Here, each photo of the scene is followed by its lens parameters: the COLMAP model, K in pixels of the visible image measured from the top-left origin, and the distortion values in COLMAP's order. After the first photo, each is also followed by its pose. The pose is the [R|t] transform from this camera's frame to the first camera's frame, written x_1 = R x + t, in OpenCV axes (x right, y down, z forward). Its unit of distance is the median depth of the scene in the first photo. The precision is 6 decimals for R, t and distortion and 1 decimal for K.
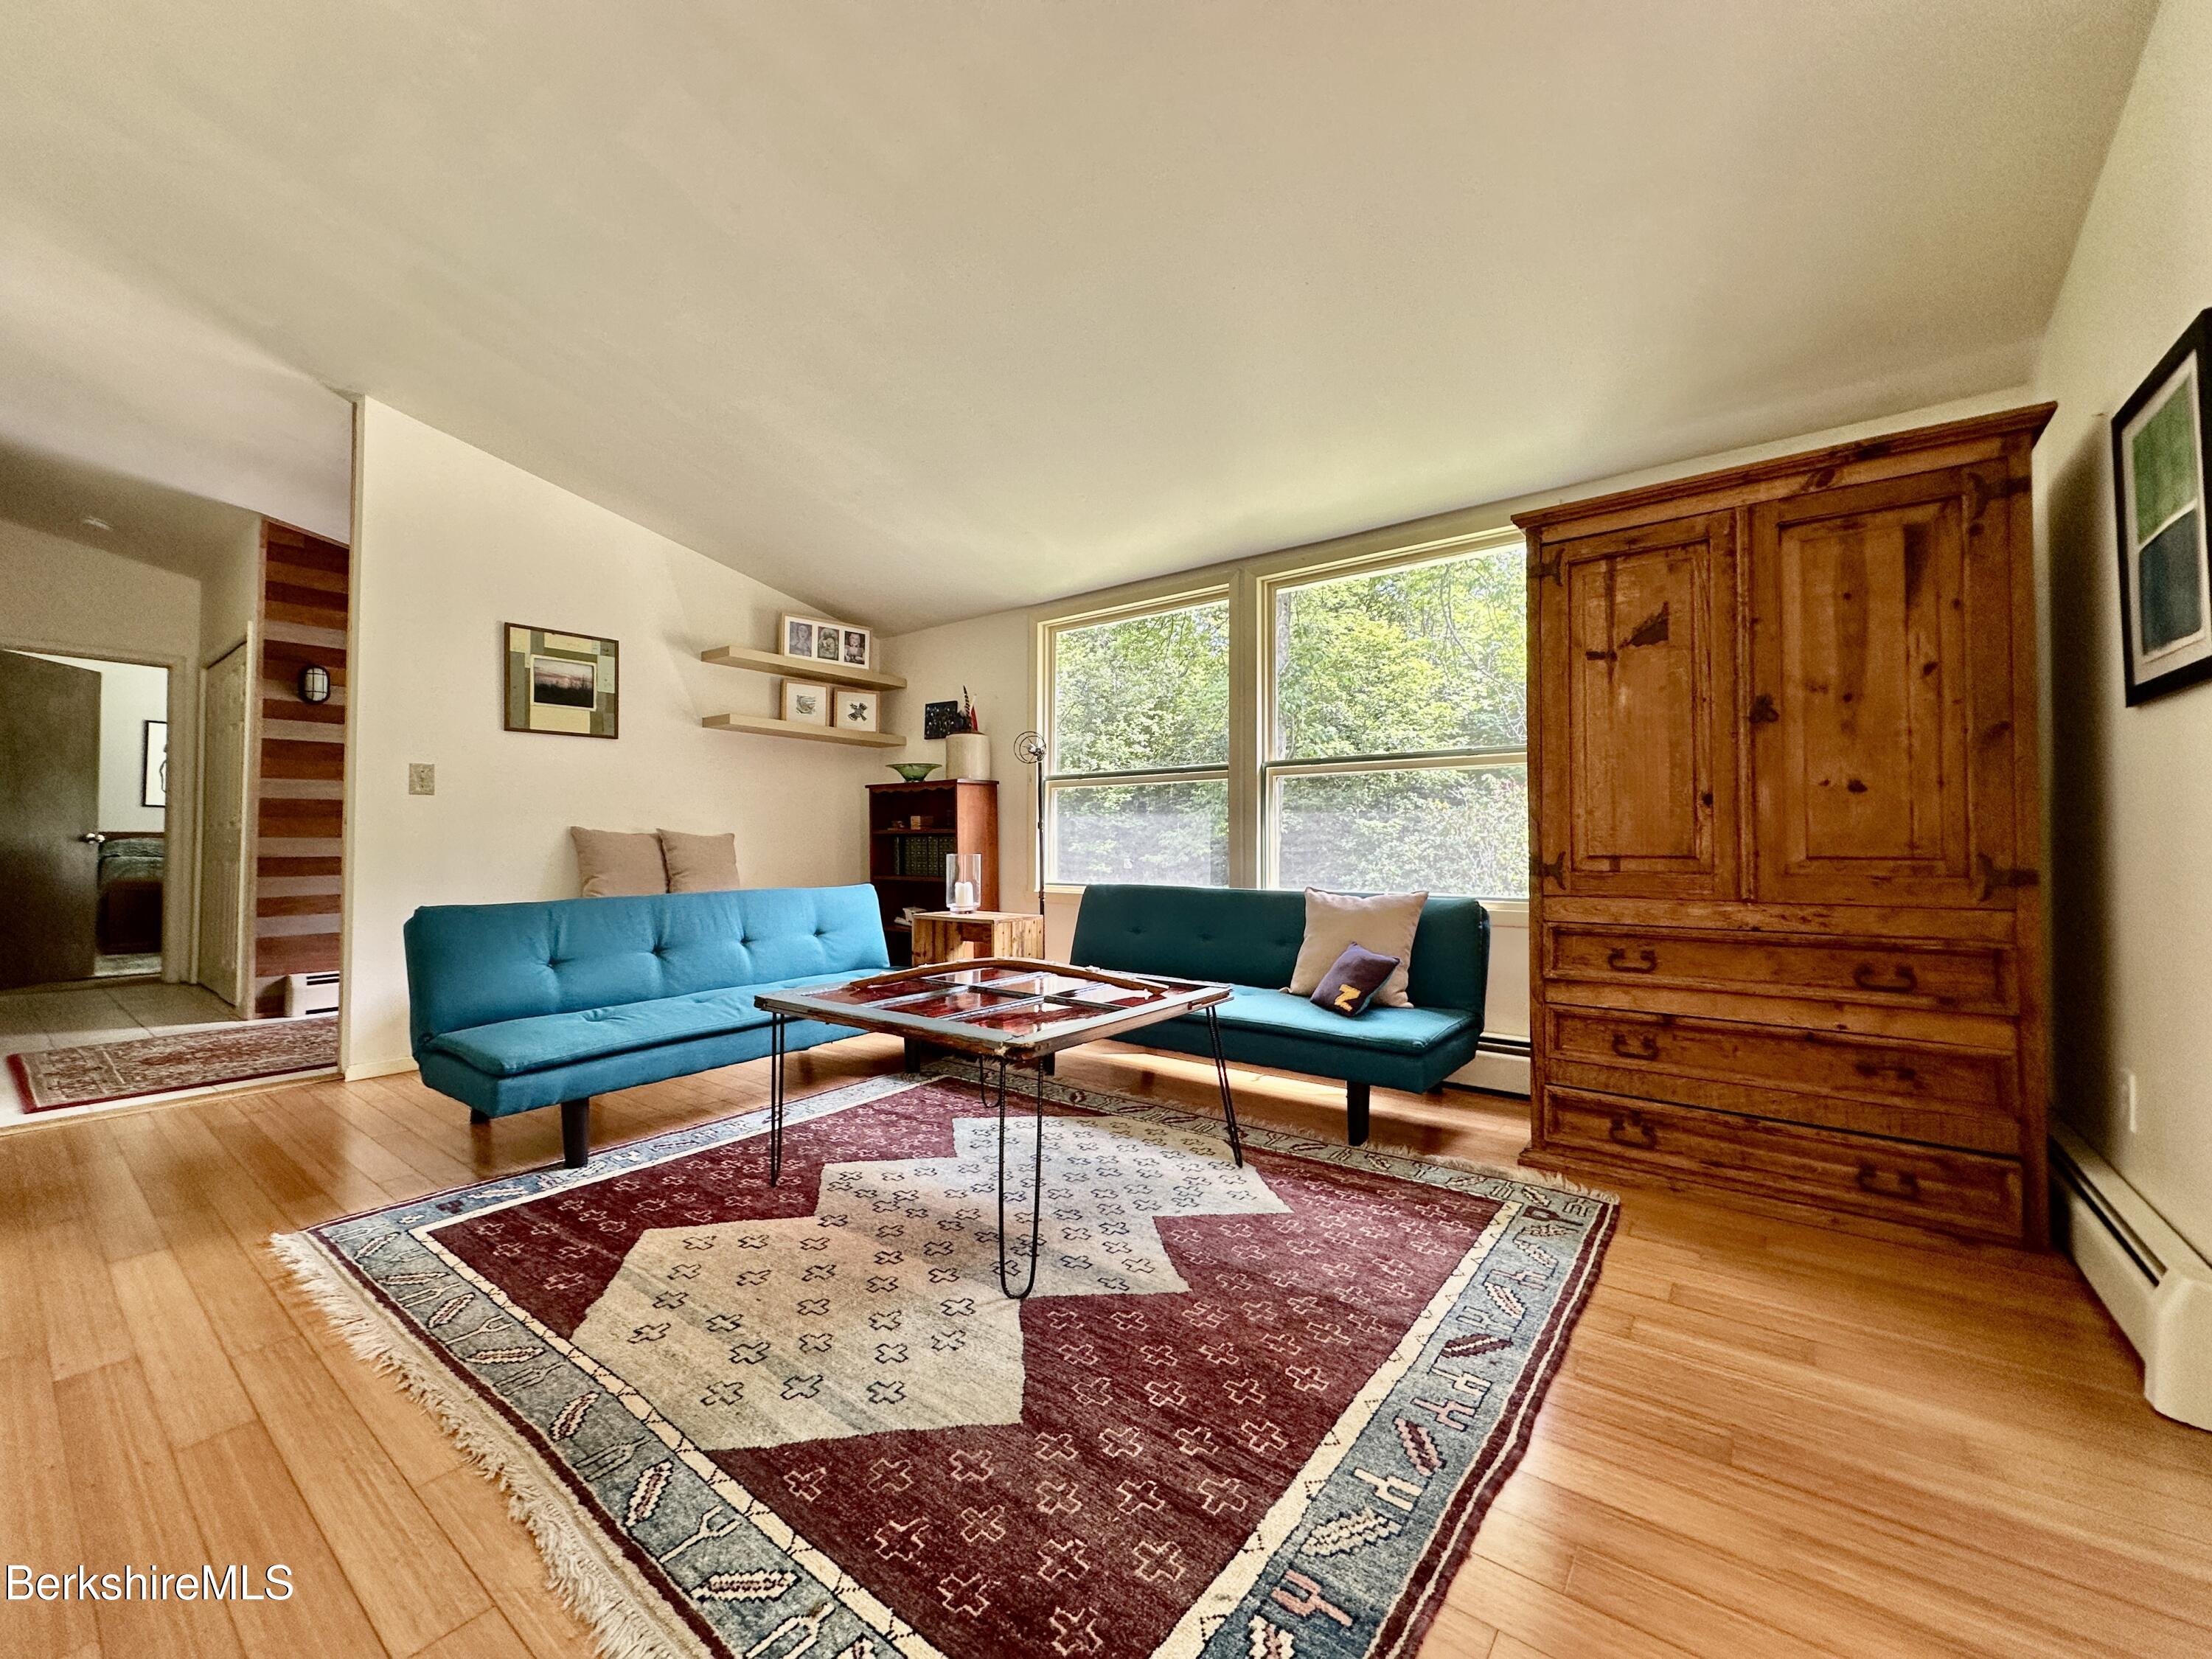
lens RADIAL K [[882.8, 0, 1103.4], [0, 882.8, 828.8], [0, 0, 1]] dist [-0.002034, 0.000181]
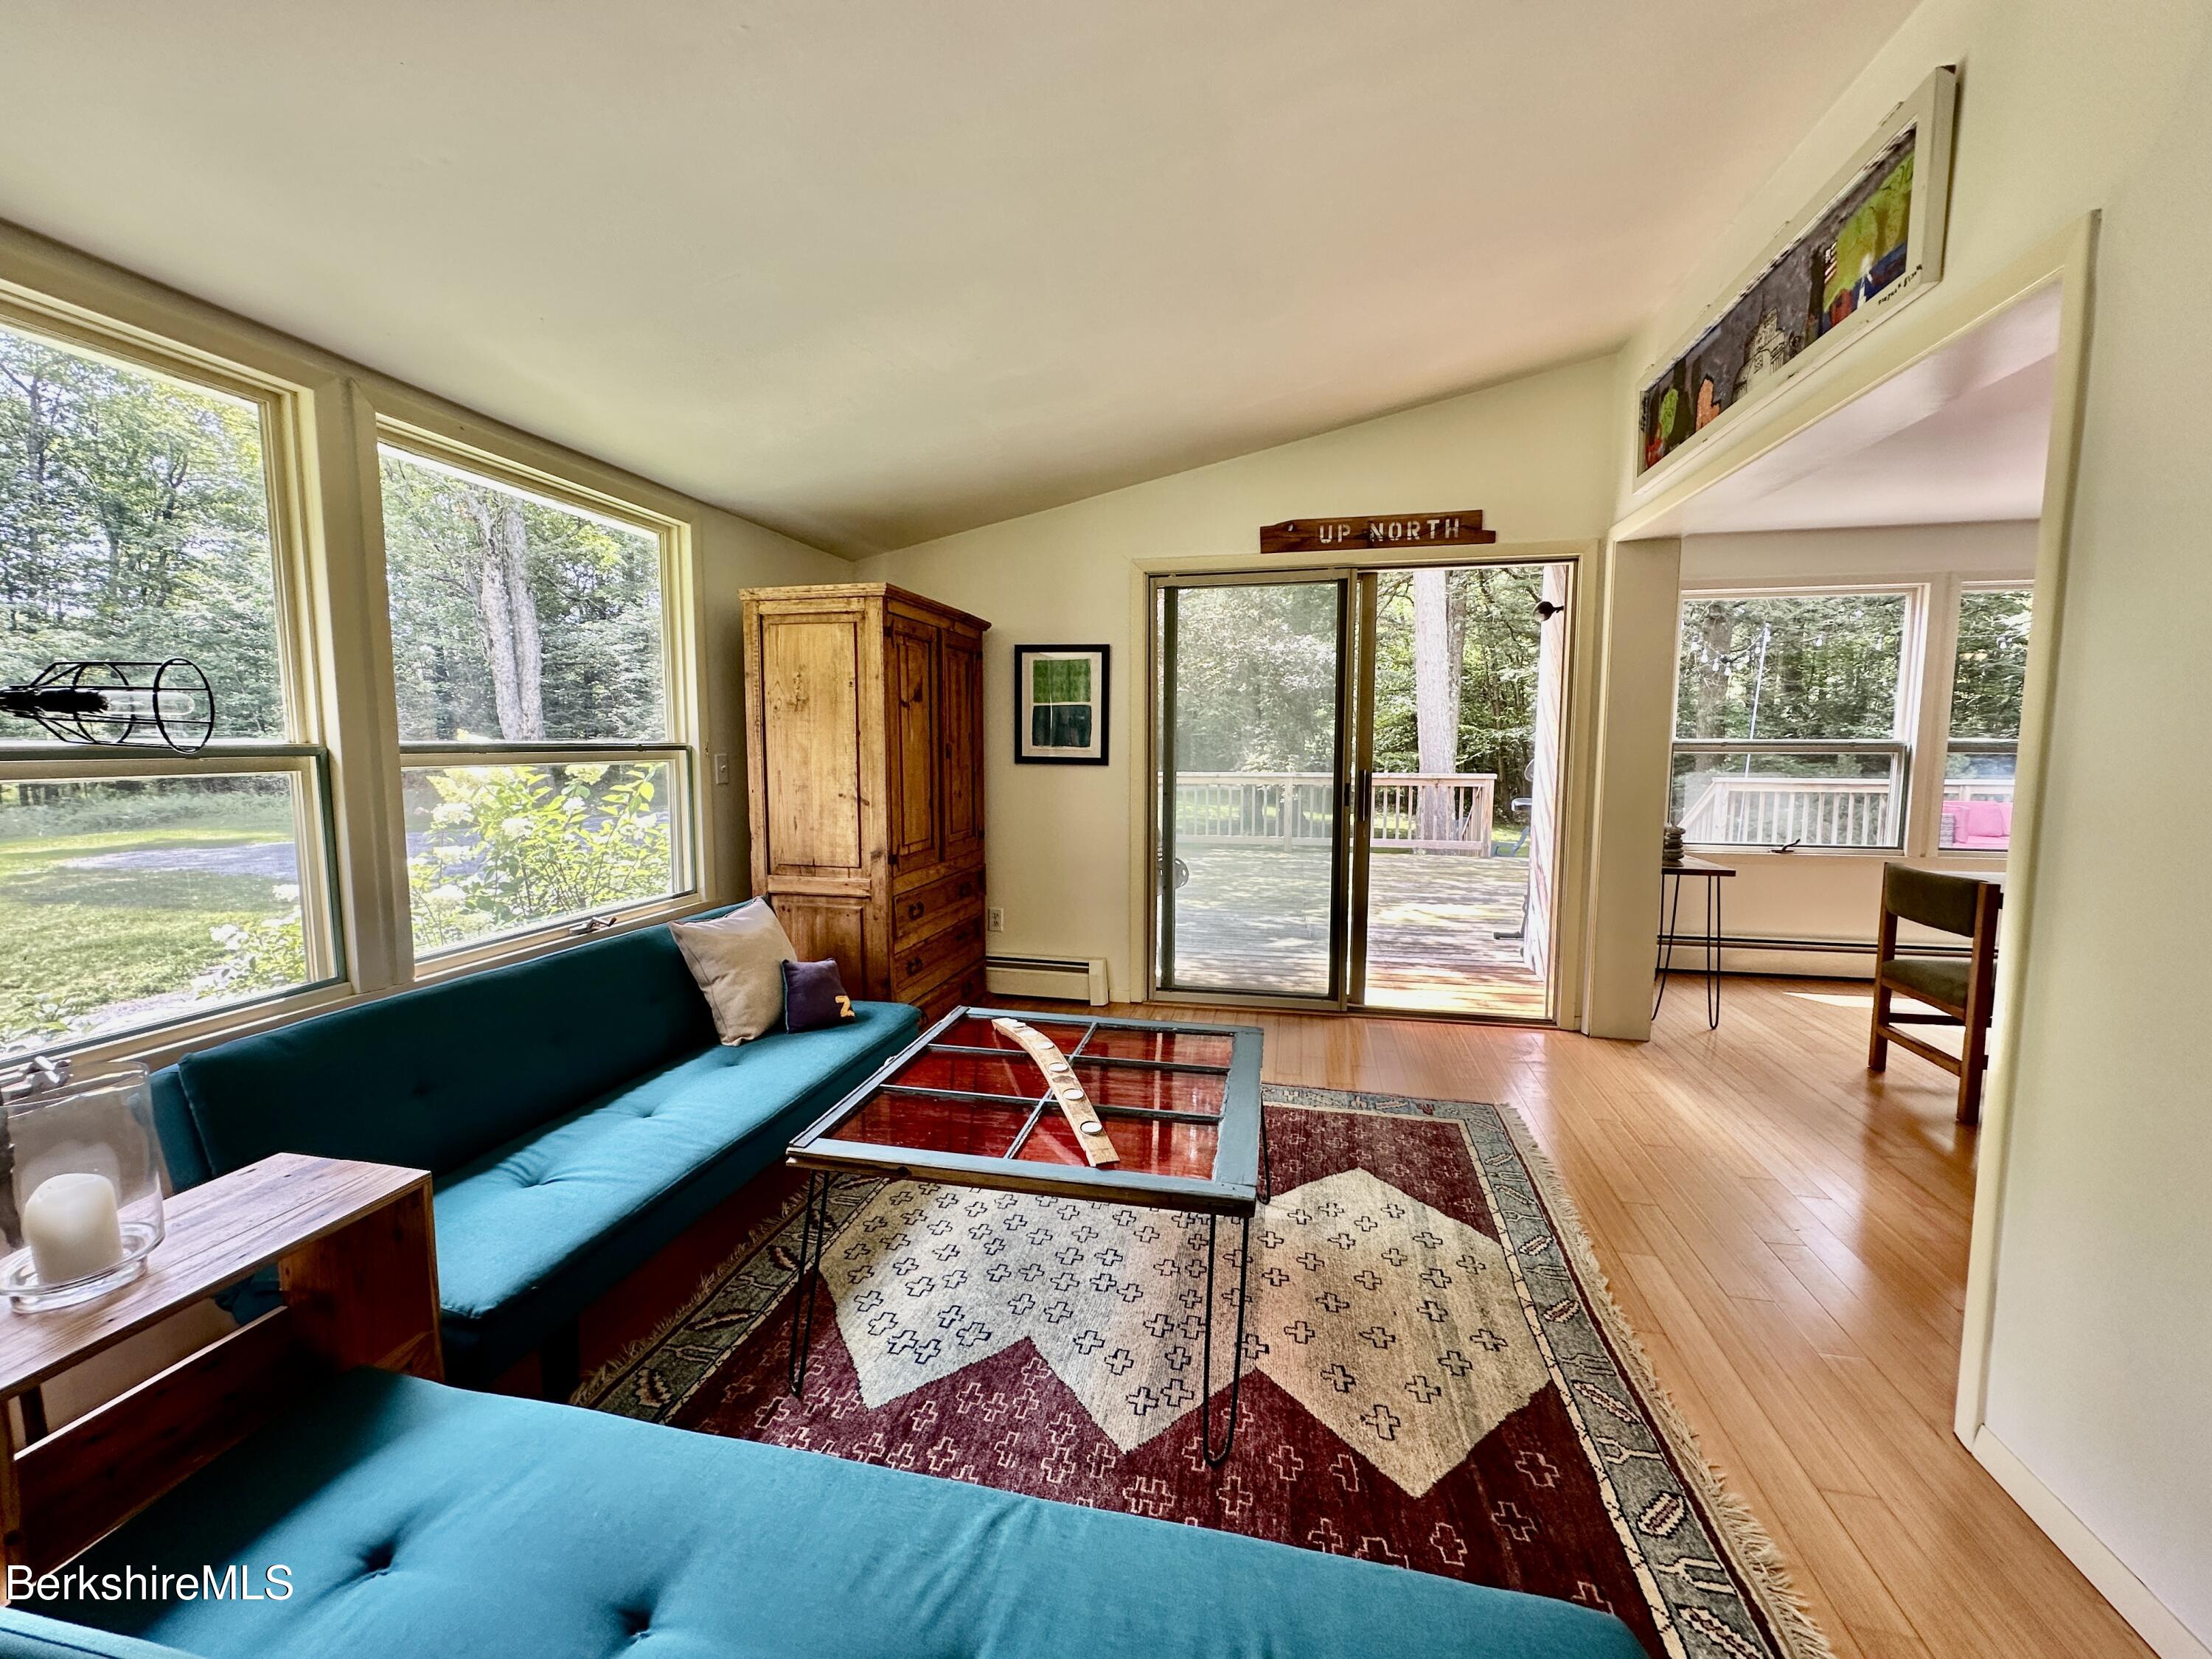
lens RADIAL K [[882.8, 0, 1103.4], [0, 882.8, 828.8], [0, 0, 1]] dist [-0.002034, 0.000181]
pose [[-0.427580, -0.090119, 0.899474, -1.218661], [-0.024520, 0.995808, 0.088115, -0.184306], [-0.903645, 0.015621, -0.427998, 1.848313]]
